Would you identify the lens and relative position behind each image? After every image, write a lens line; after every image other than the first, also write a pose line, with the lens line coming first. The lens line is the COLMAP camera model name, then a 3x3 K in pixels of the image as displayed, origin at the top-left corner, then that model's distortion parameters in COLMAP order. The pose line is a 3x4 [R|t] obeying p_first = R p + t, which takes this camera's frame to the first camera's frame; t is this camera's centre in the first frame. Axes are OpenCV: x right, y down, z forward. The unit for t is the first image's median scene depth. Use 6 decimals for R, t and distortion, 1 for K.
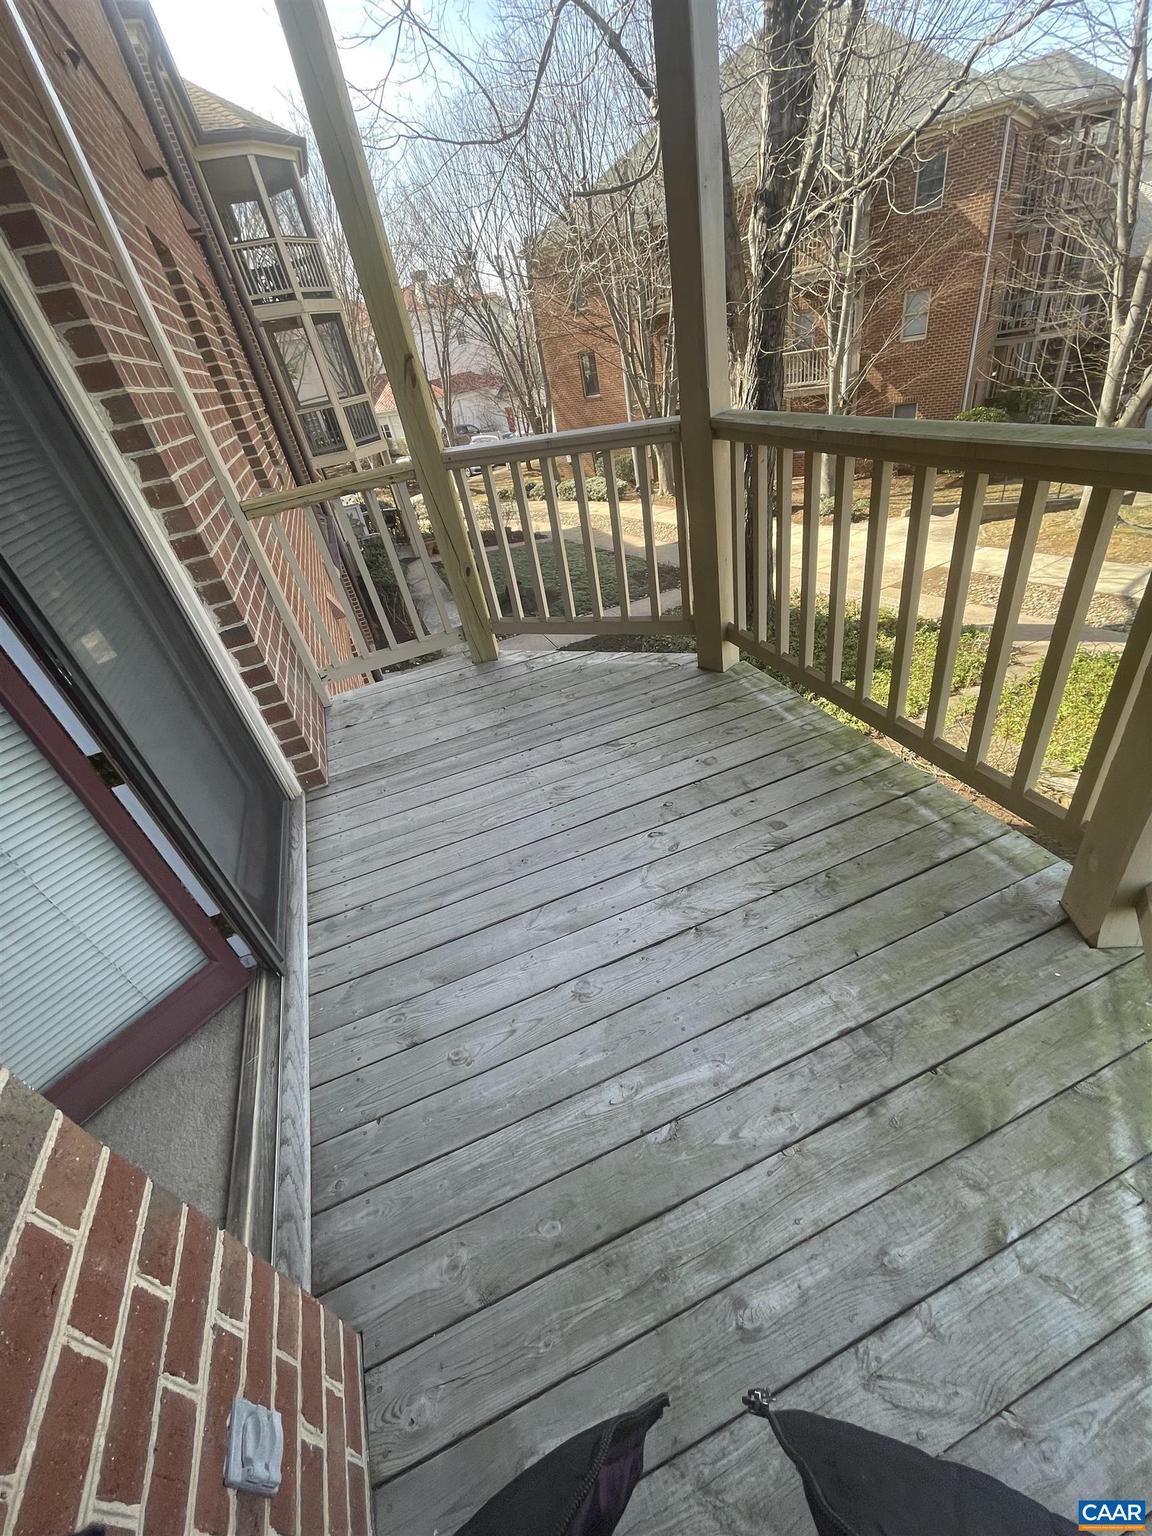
lens RADIAL K [[619.9, 0, 581.2], [0, 619.9, 770.0], [0, 0, 1]] dist [-0.002315, -0.000411]
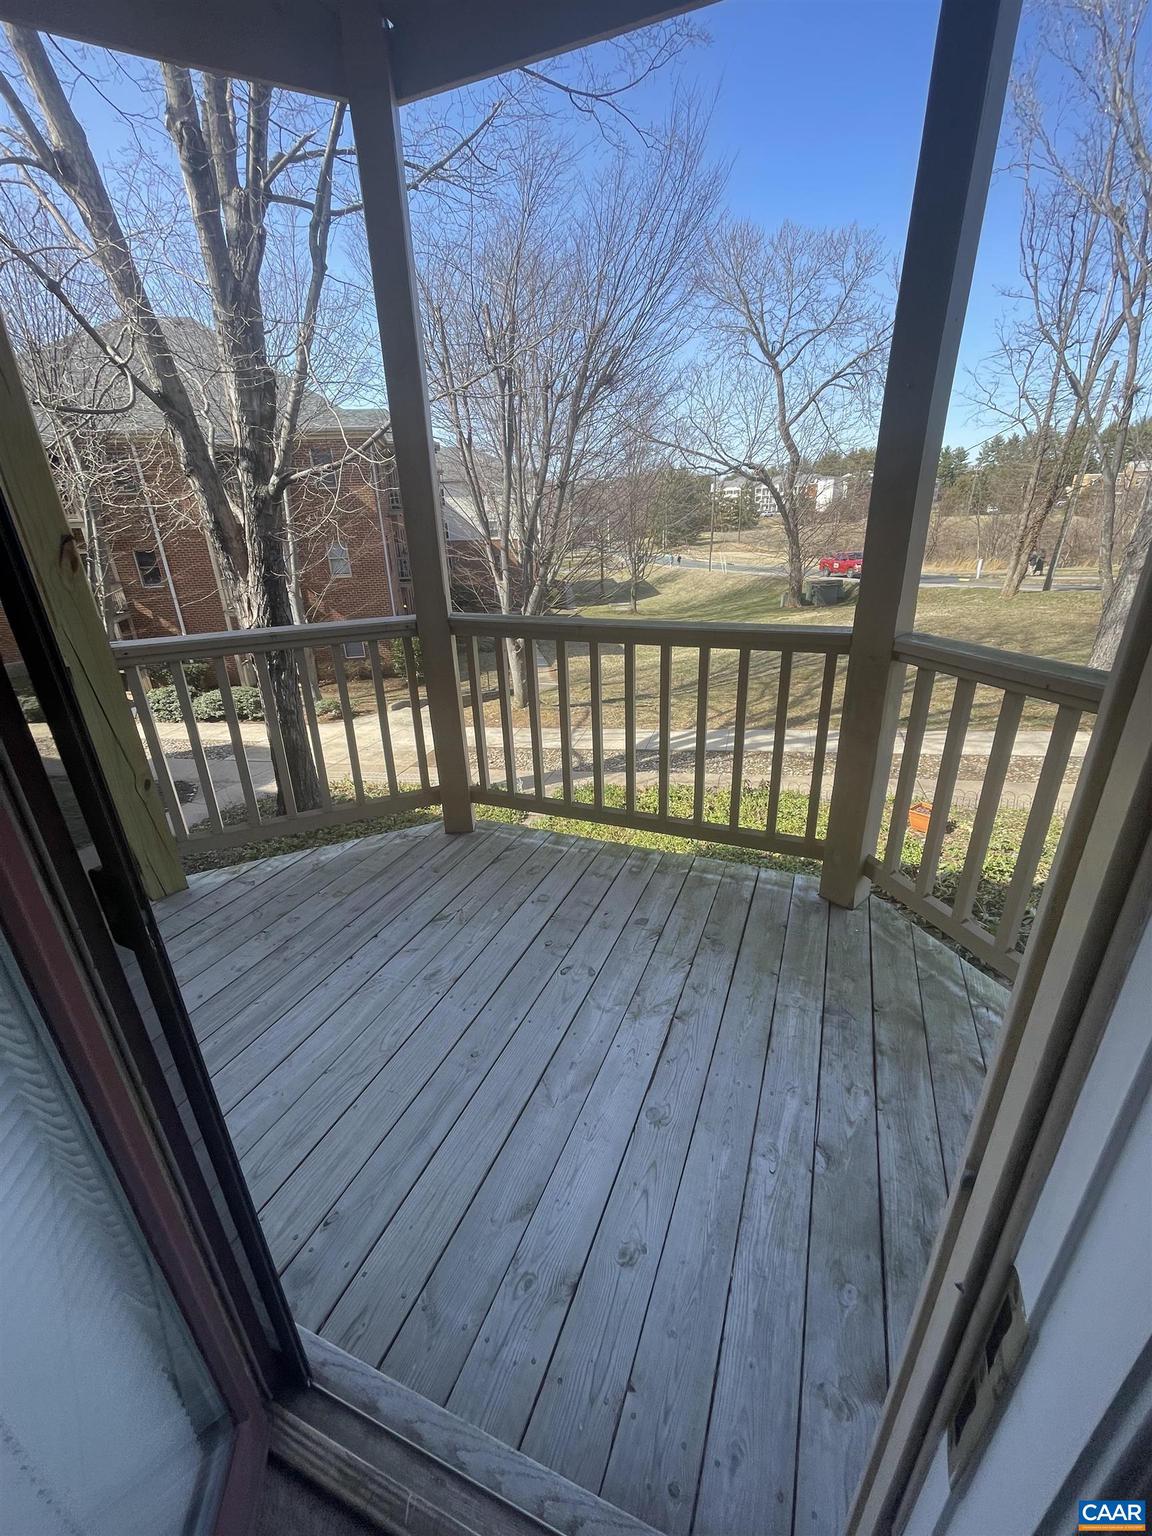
lens RADIAL K [[619.9, 0, 579.6], [0, 619.9, 769.6], [0, 0, 1]] dist [-0.002315, -0.000411]
pose [[0.675967, -0.135654, 0.724339, -0.470624], [0.348750, 0.924763, -0.152270, -0.033850], [-0.649186, 0.355543, 0.672419, 0.136514]]
